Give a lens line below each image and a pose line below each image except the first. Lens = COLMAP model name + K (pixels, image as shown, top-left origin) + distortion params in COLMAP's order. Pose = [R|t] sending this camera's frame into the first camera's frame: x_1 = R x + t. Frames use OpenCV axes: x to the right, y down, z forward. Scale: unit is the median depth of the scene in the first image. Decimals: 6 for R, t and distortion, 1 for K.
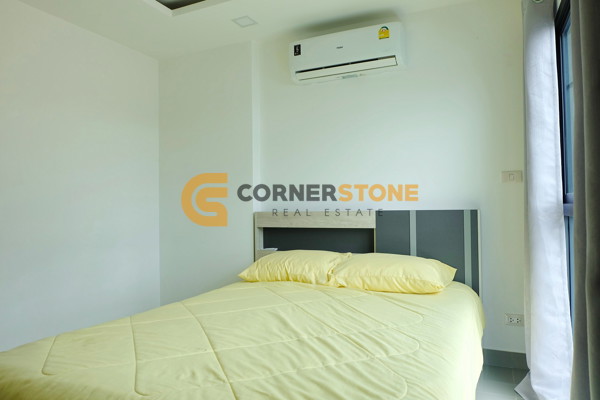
lens RADIAL K [[425.4, 0, 302.3], [0, 425.4, 200.1], [0, 0, 1]] dist [-0.035460, 0.036543]
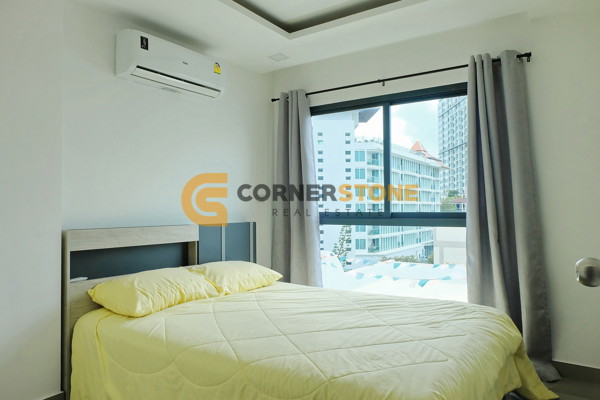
lens RADIAL K [[425.4, 0, 301.5], [0, 425.4, 196.4], [0, 0, 1]] dist [-0.035460, 0.036543]
pose [[0.166516, 0.050731, 0.984733, -0.837085], [0.003010, 0.998645, -0.051957, 0.010693], [-0.986034, 0.011616, 0.166137, 0.558558]]
